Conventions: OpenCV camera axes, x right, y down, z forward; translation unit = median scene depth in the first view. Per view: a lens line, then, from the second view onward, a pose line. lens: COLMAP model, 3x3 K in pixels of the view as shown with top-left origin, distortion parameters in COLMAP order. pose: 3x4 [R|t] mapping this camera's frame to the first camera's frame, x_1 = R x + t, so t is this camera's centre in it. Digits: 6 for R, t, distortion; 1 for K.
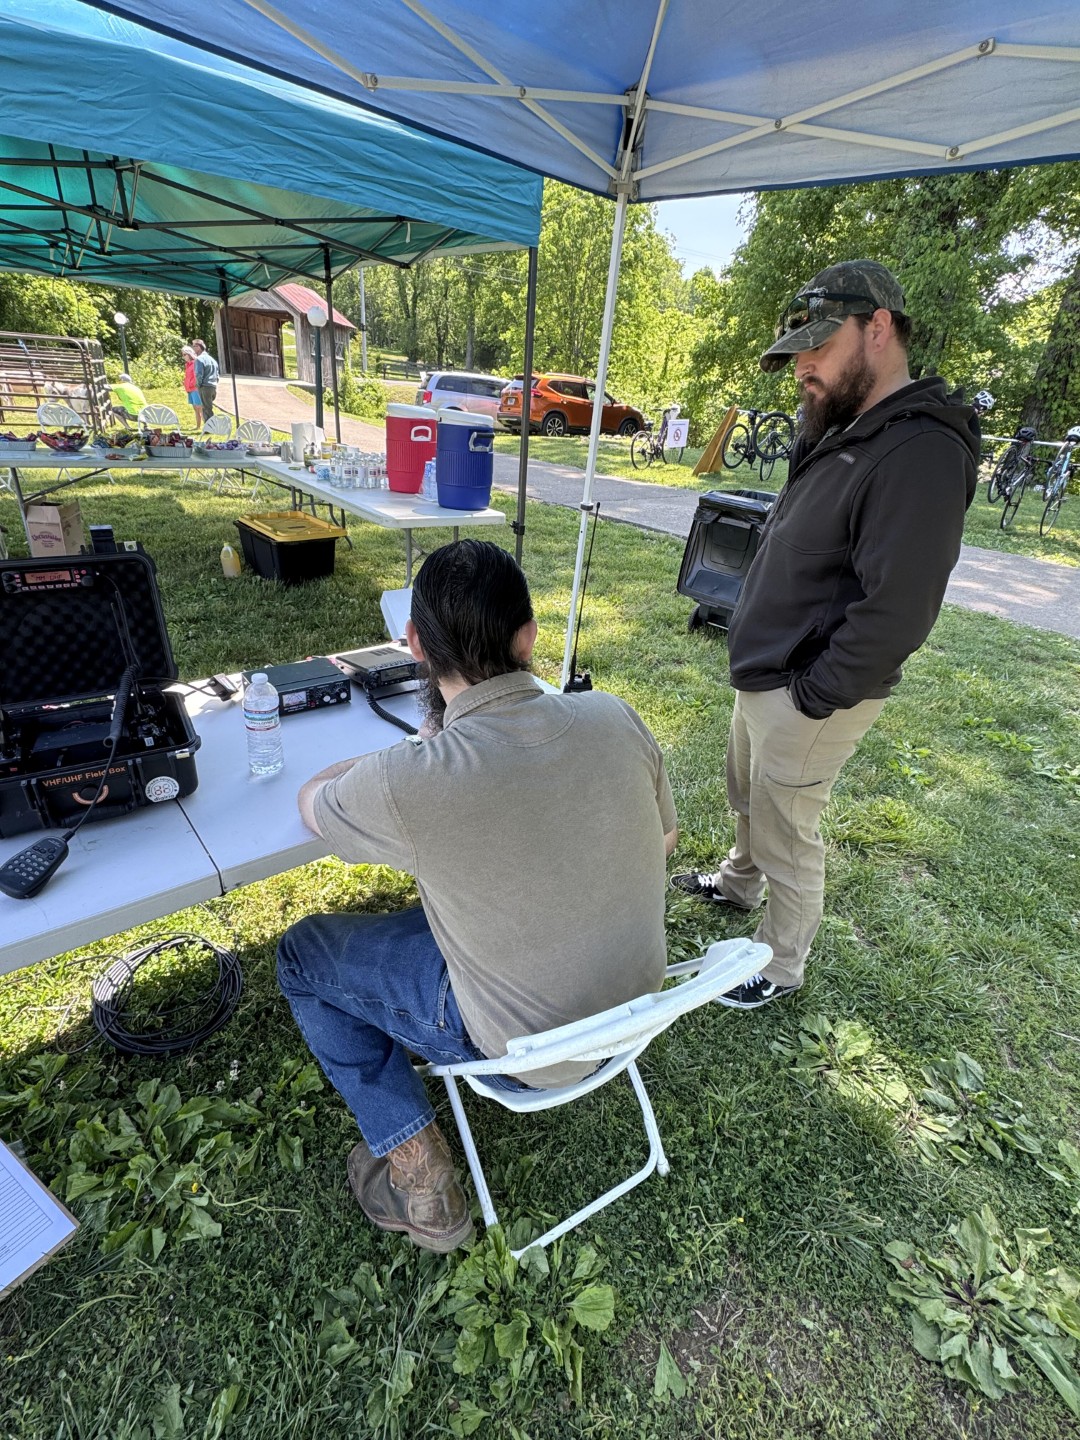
lens RADIAL K [[673.7, 0, 538.5], [0, 673.7, 718.4], [0, 0, 1]] dist [0.001899, -0.000146]
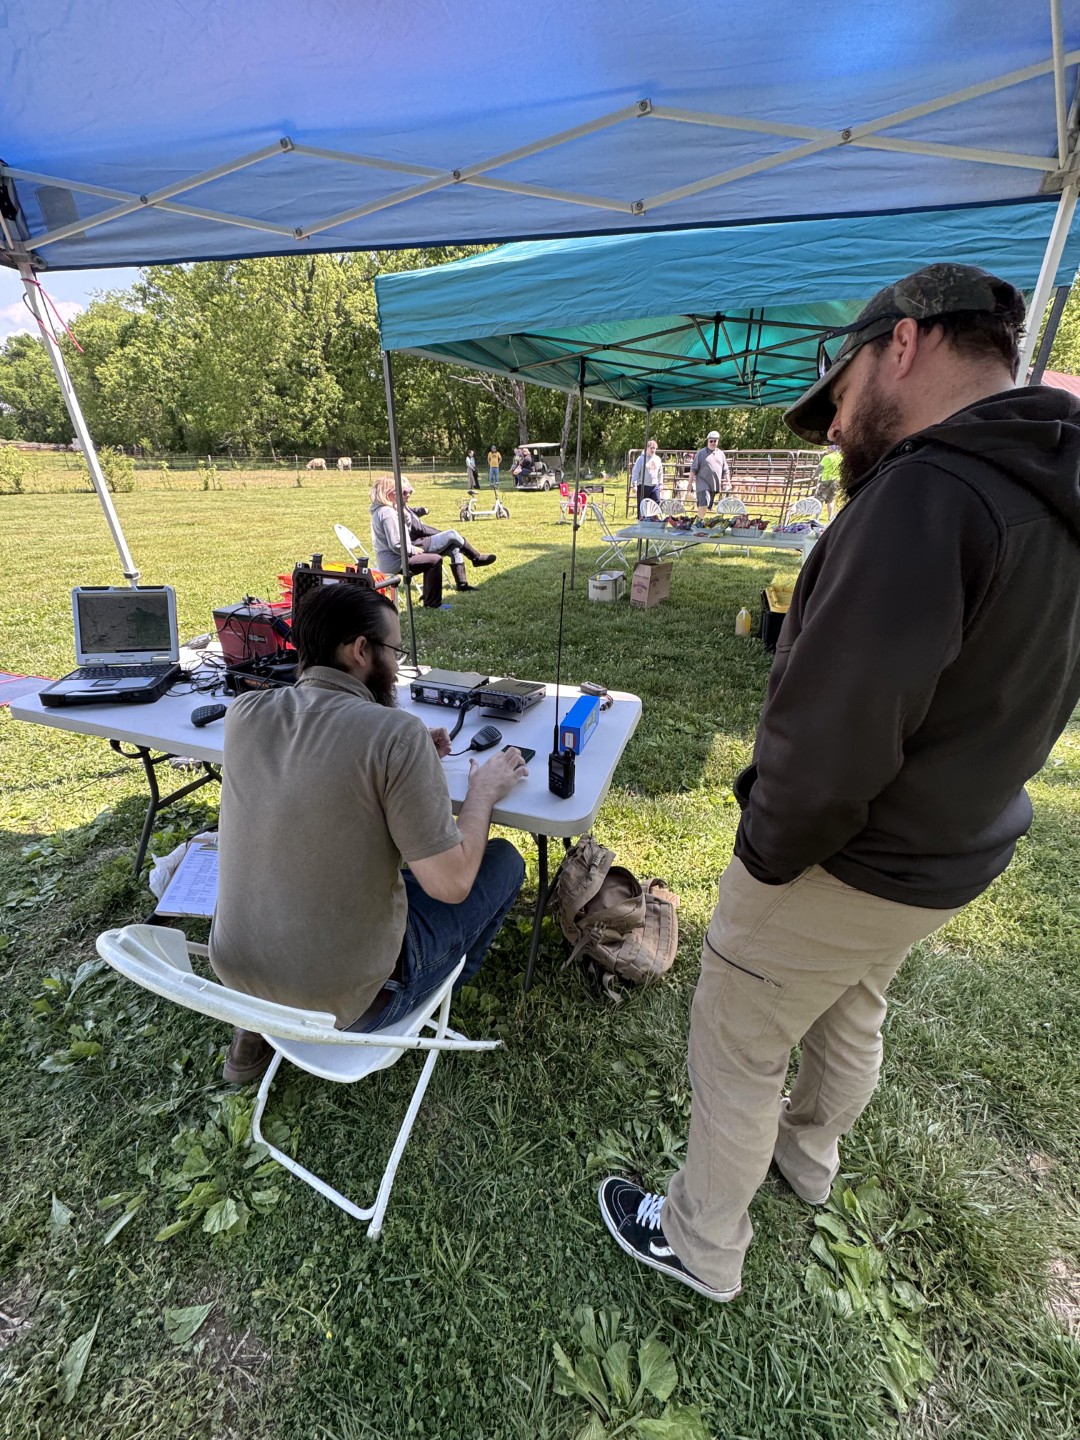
lens RADIAL K [[581.8, 0, 543.0], [0, 581.8, 721.9], [0, 0, 1]] dist [0.003304, 0.000427]
pose [[0.519431, 0.297405, -0.801087, 0.639624], [-0.355927, 0.927586, 0.113582, -0.168823], [0.776857, 0.226131, 0.587672, 0.436069]]
